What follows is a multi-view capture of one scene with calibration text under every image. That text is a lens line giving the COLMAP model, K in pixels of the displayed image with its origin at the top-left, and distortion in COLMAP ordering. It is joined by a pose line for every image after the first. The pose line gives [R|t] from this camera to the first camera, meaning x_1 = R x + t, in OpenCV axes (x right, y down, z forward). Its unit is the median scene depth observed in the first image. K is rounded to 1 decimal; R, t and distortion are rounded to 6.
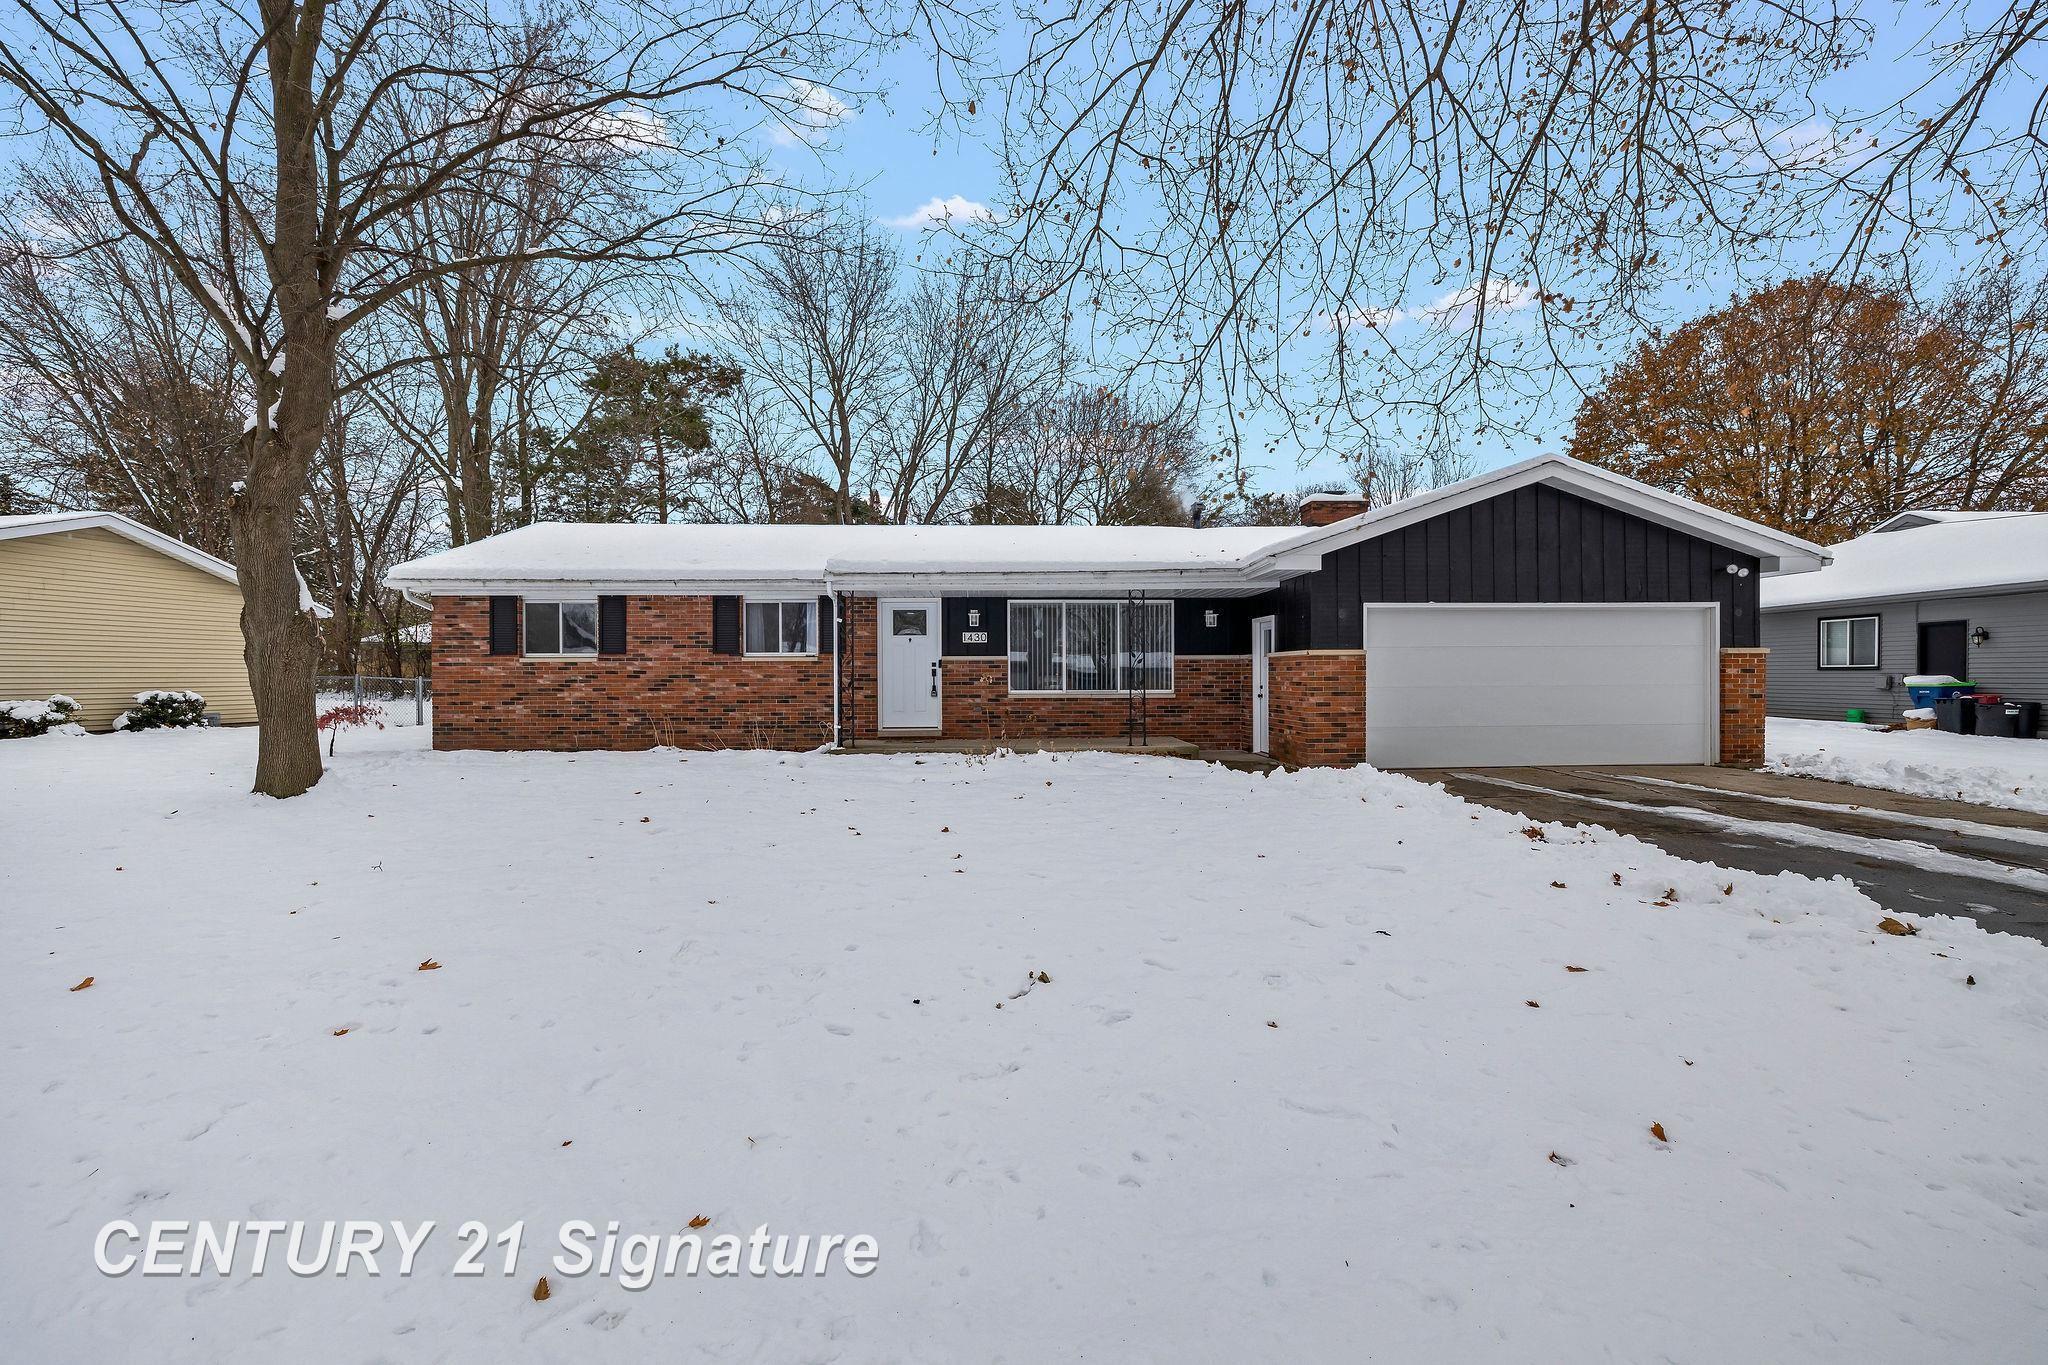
lens RADIAL K [[865.4, 0, 1022.5], [0, 865.4, 690.5], [0, 0, 1]] dist [0.001551, 0.001098]
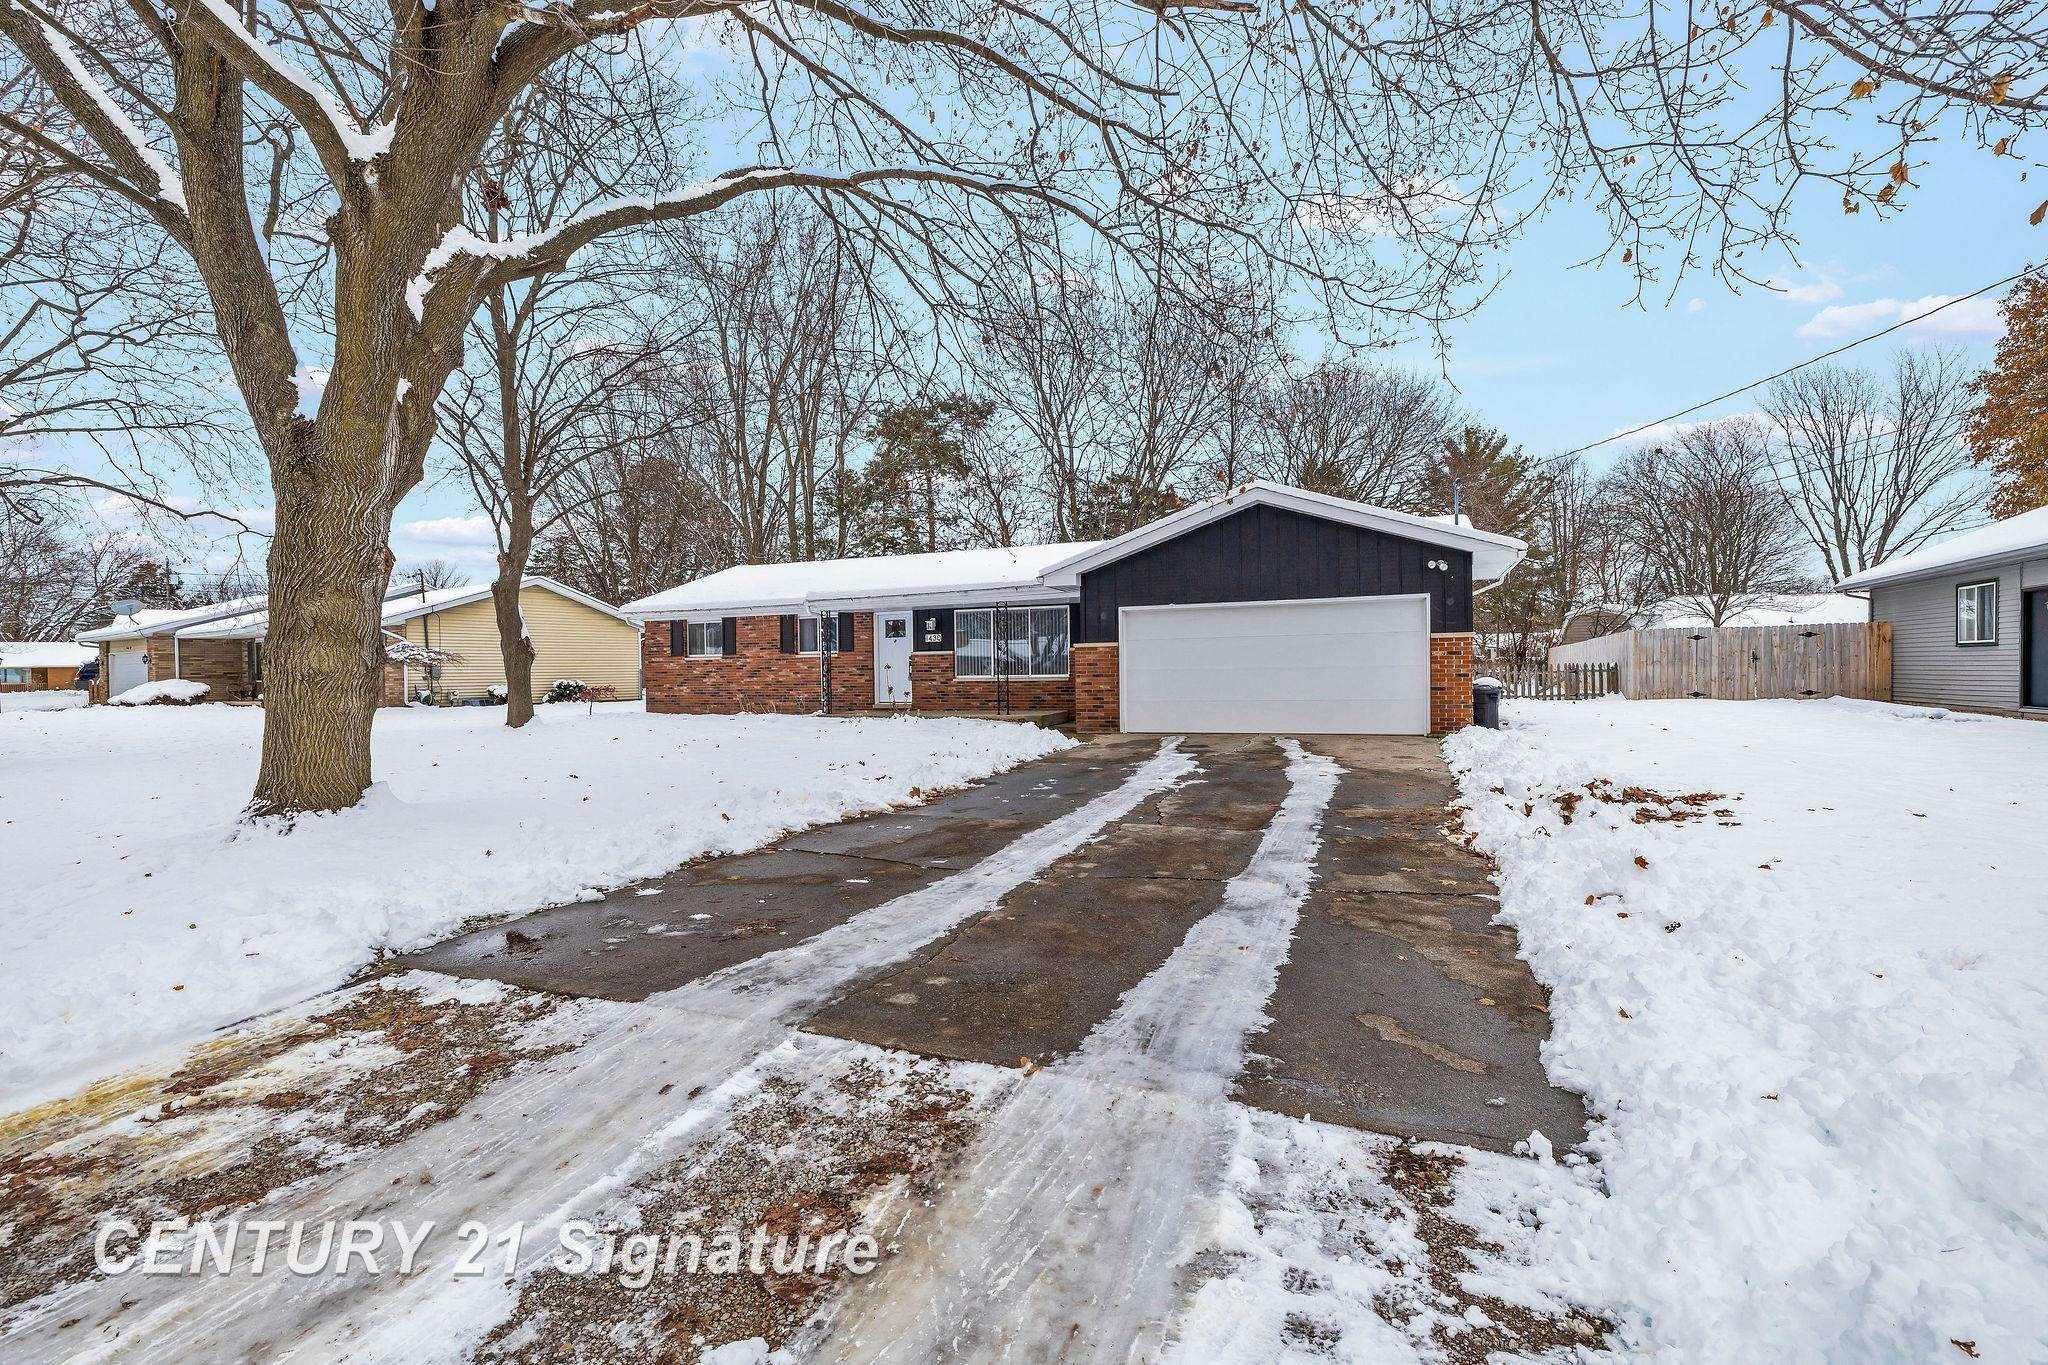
lens RADIAL K [[933.7, 0, 1026.2], [0, 933.7, 680.4], [0, 0, 1]] dist [0.000984, 0.000019]
pose [[0.898949, -0.004907, -0.438027, 0.749299], [0.003943, 0.999987, -0.003111, 0.012434], [0.438036, 0.001070, 0.898957, -0.291486]]
